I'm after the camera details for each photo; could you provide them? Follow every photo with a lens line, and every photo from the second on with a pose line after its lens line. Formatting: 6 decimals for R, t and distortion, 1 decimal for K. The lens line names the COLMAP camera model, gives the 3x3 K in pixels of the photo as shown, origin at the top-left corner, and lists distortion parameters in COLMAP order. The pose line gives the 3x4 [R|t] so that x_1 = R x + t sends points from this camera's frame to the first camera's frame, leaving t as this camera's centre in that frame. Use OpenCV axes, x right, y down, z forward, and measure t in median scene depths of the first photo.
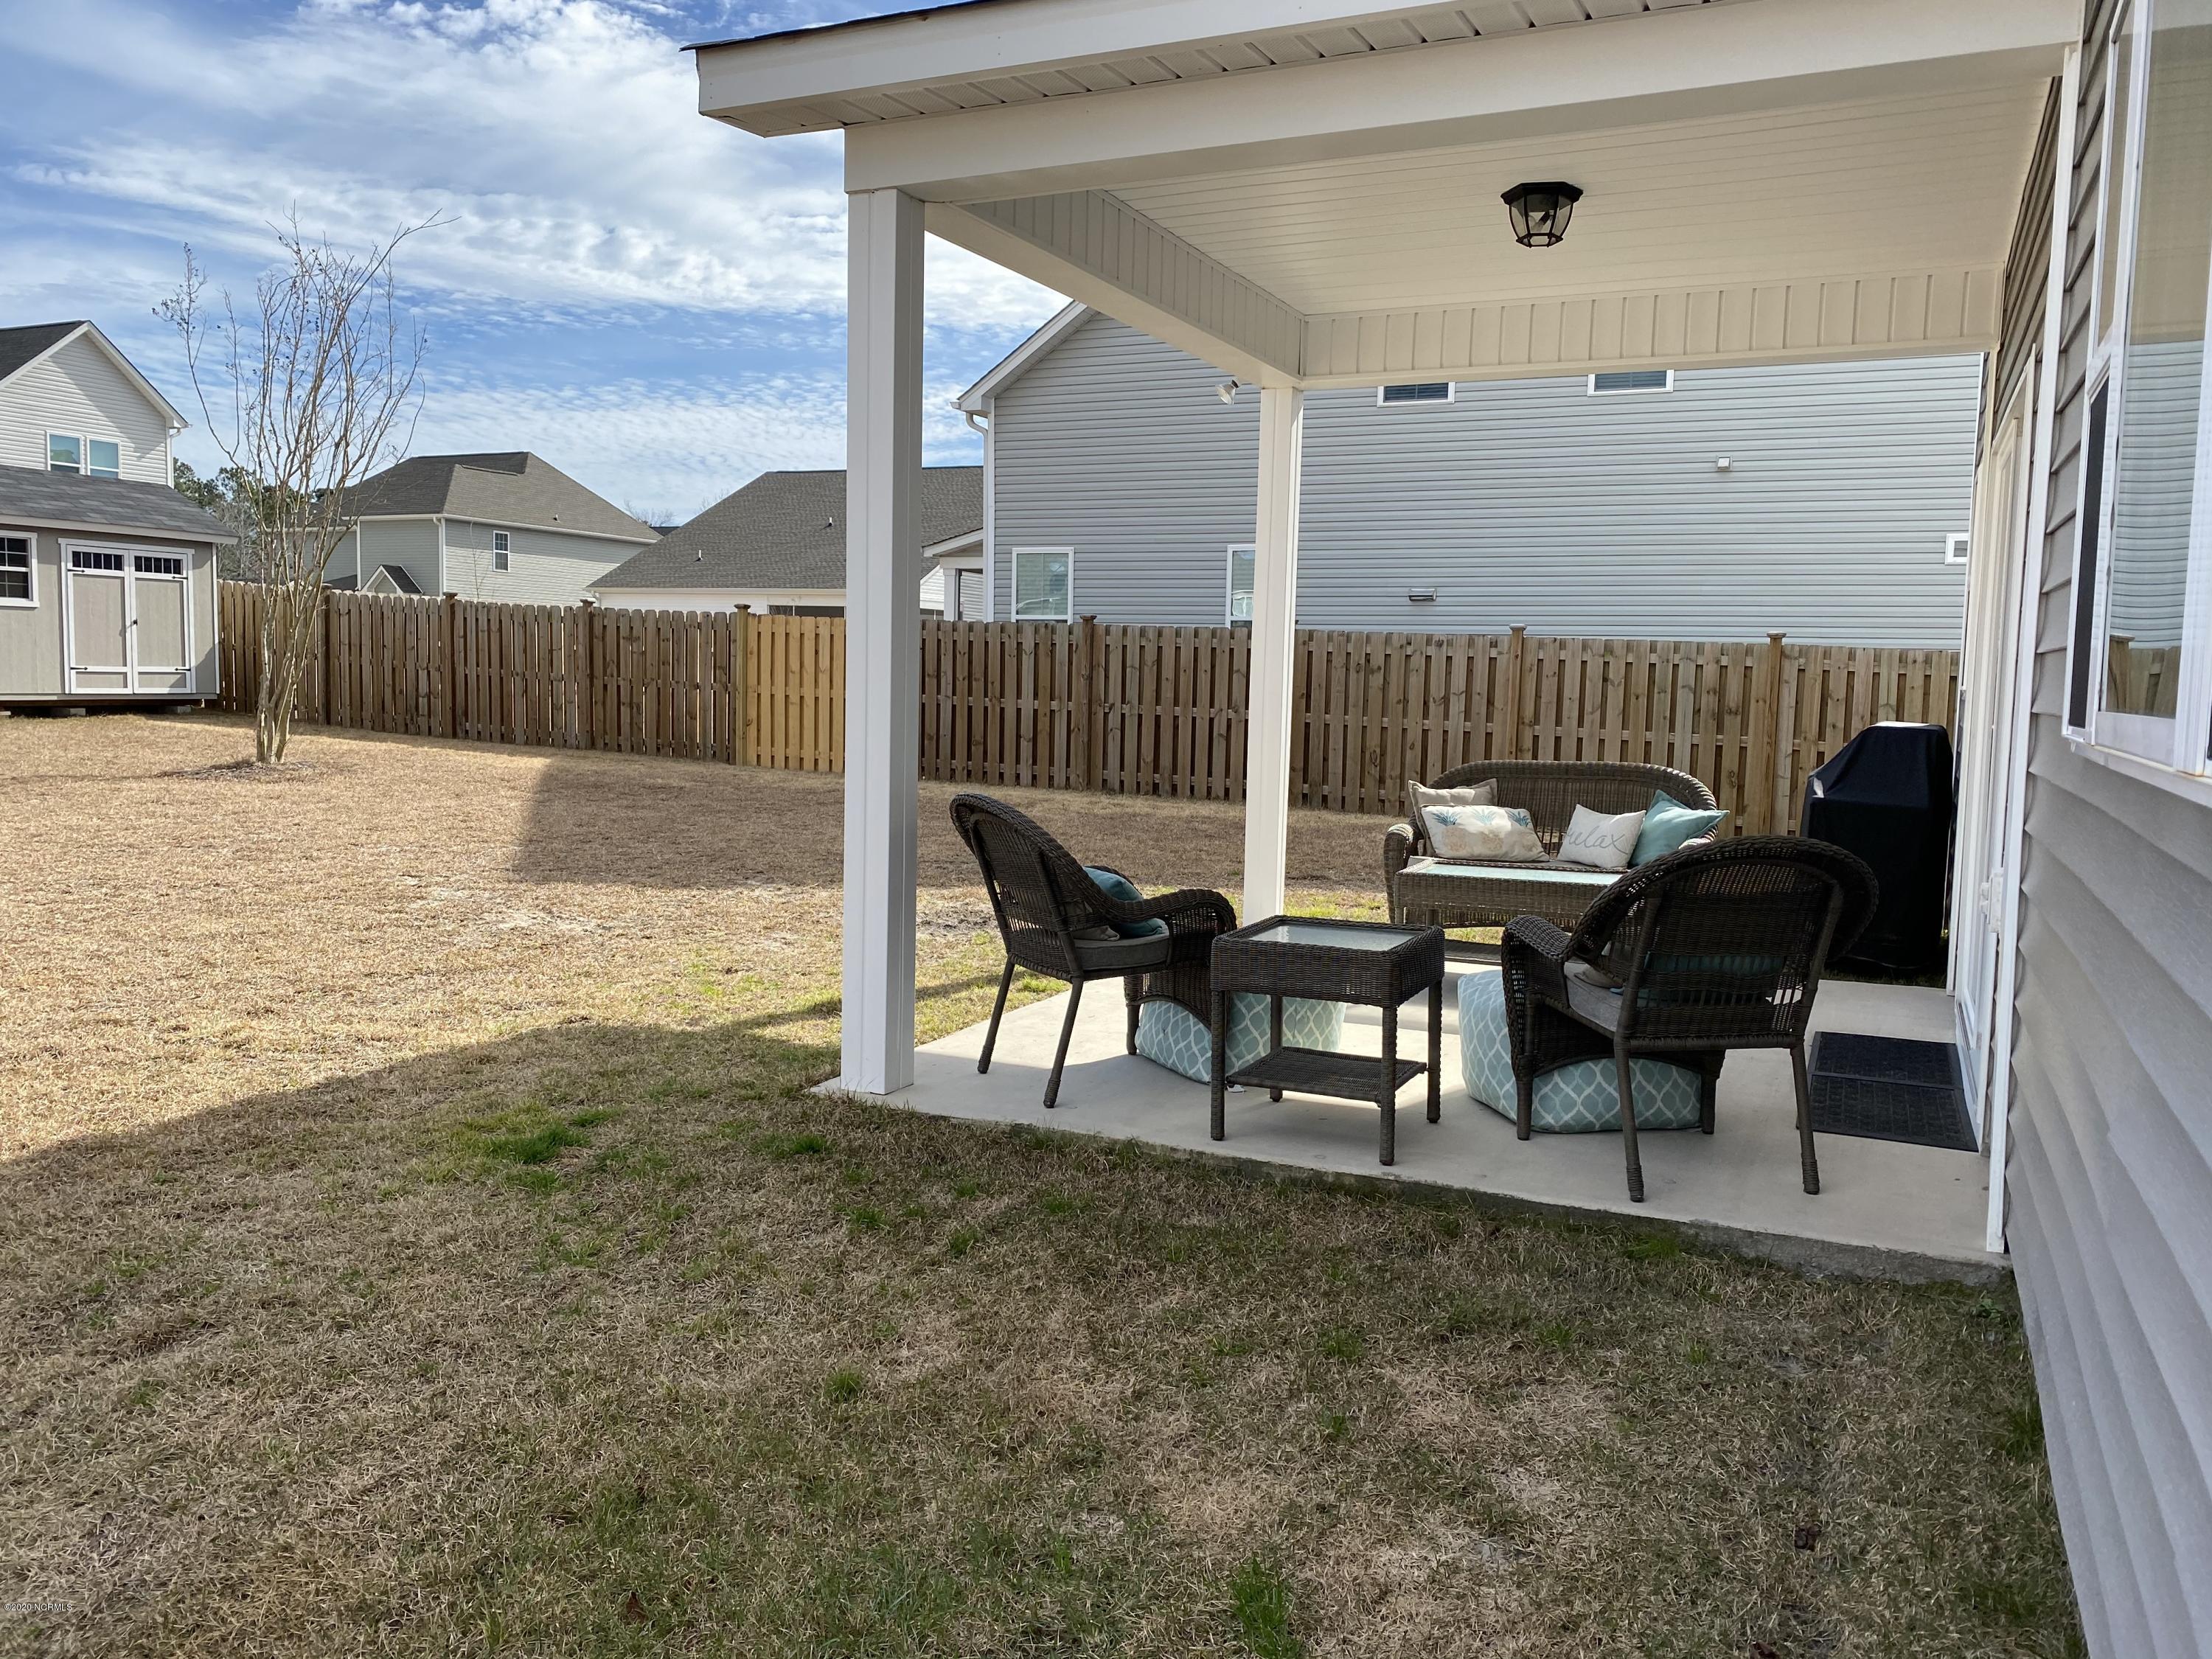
lens RADIAL K [[1680.9, 0, 1092.3], [0, 1680.9, 831.1], [0, 0, 1]] dist [-0.001045, 0.002392]
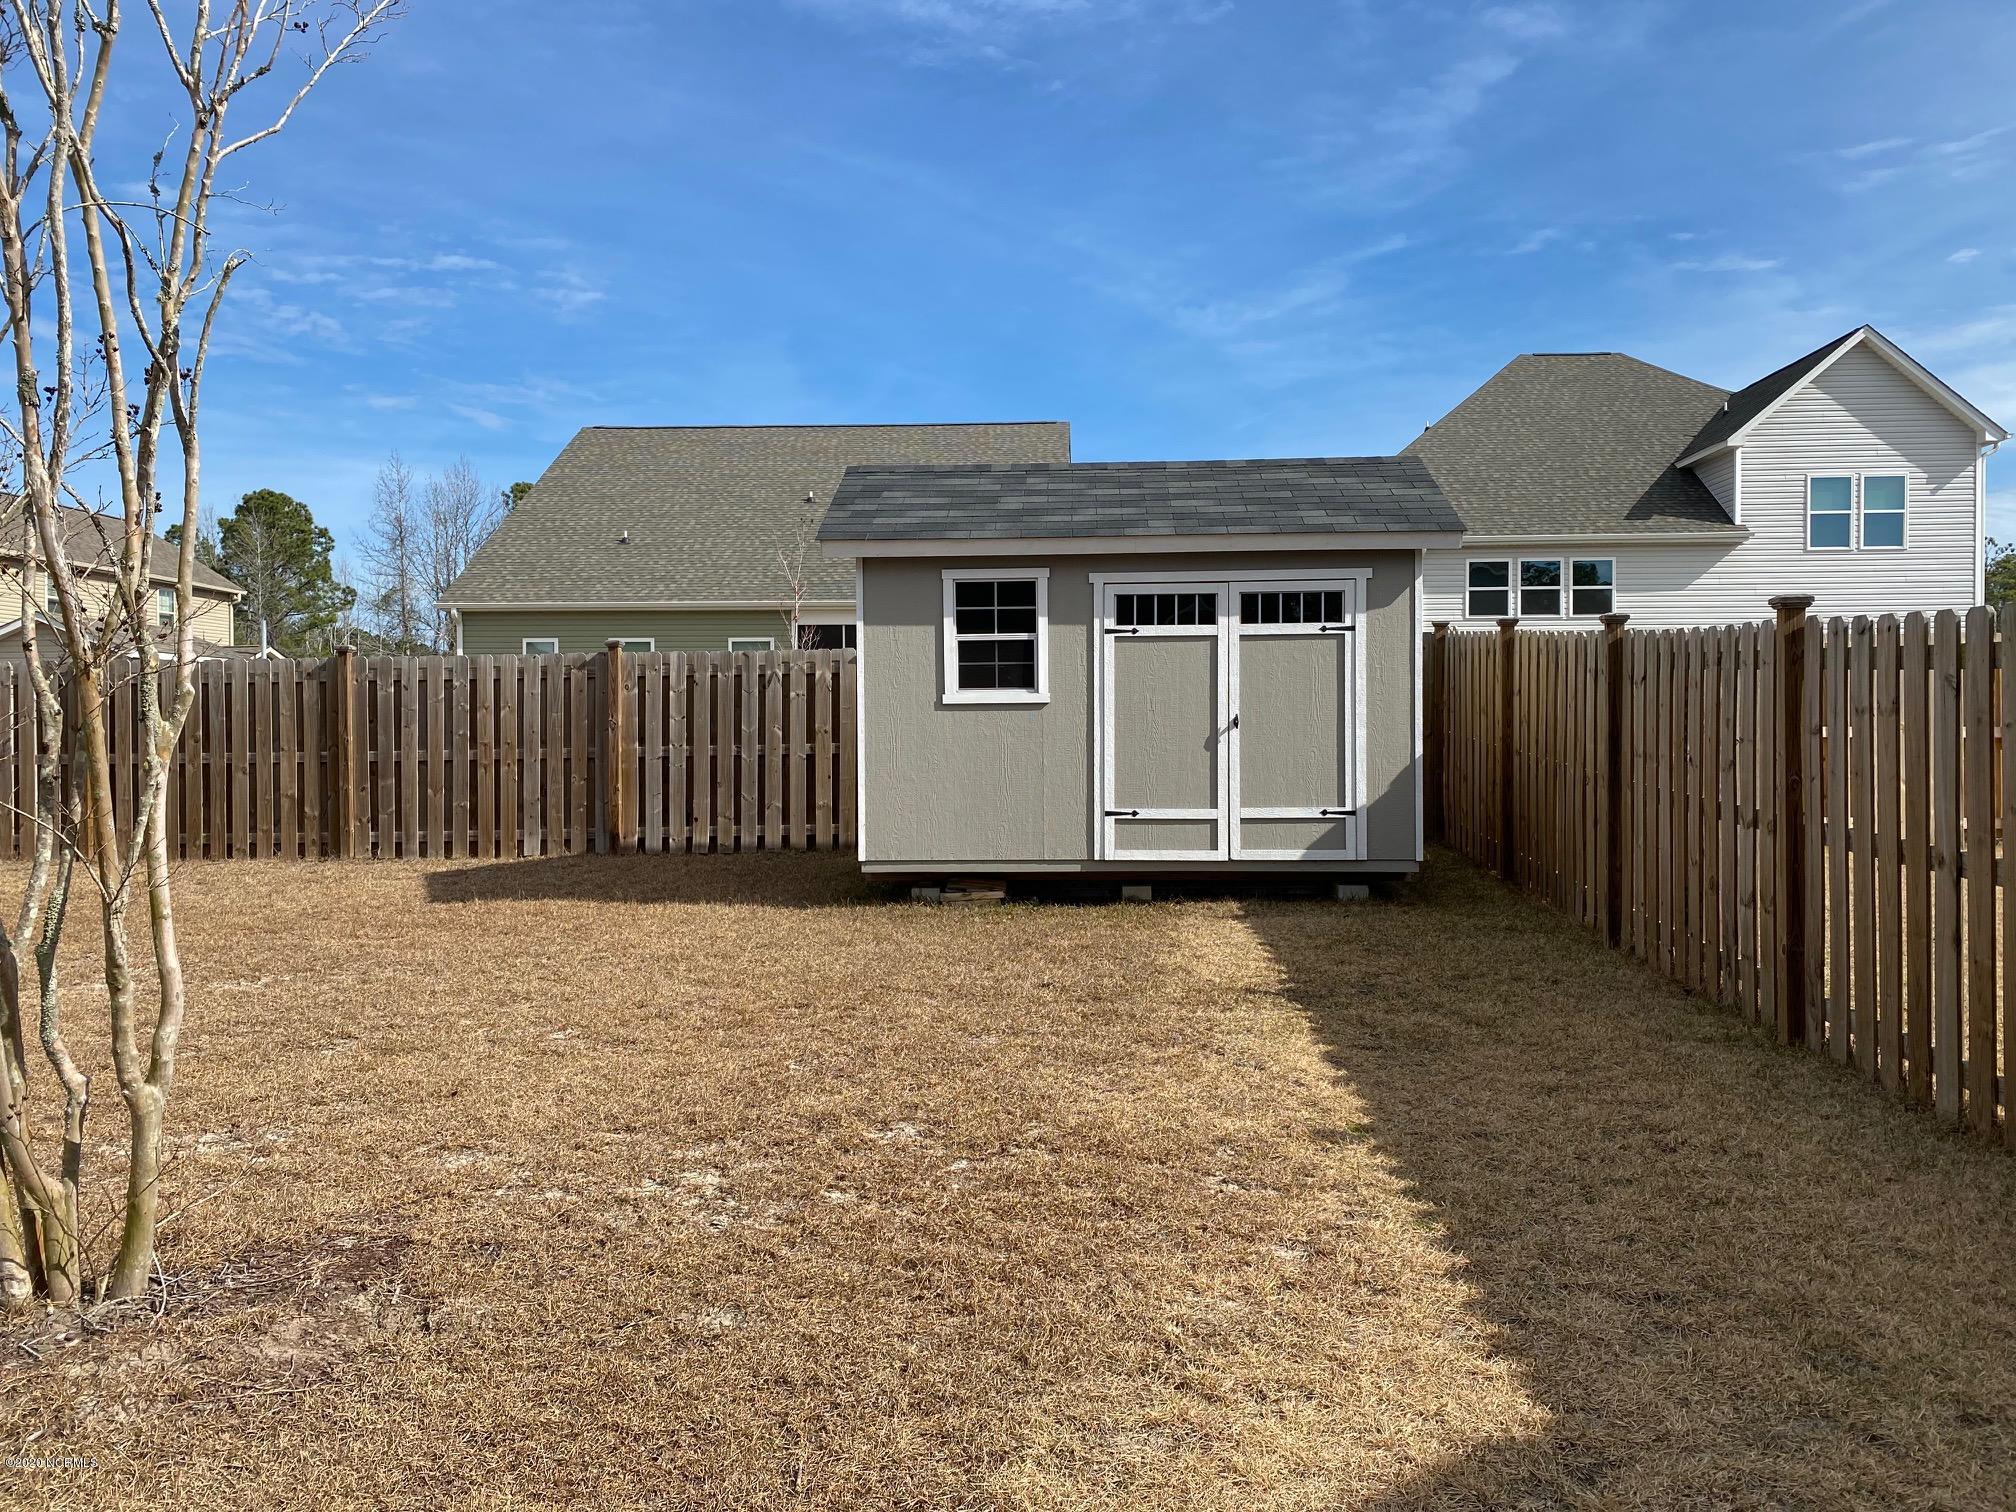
lens RADIAL K [[1532.0, 0, 995.5], [0, 1532.0, 757.4], [0, 0, 1]] dist [-0.001045, 0.002392]
pose [[0.356923, -0.014429, -0.934022, -0.158744], [-0.072569, 0.996431, -0.043124, -0.087098], [0.931311, 0.083173, 0.354602, 0.758648]]
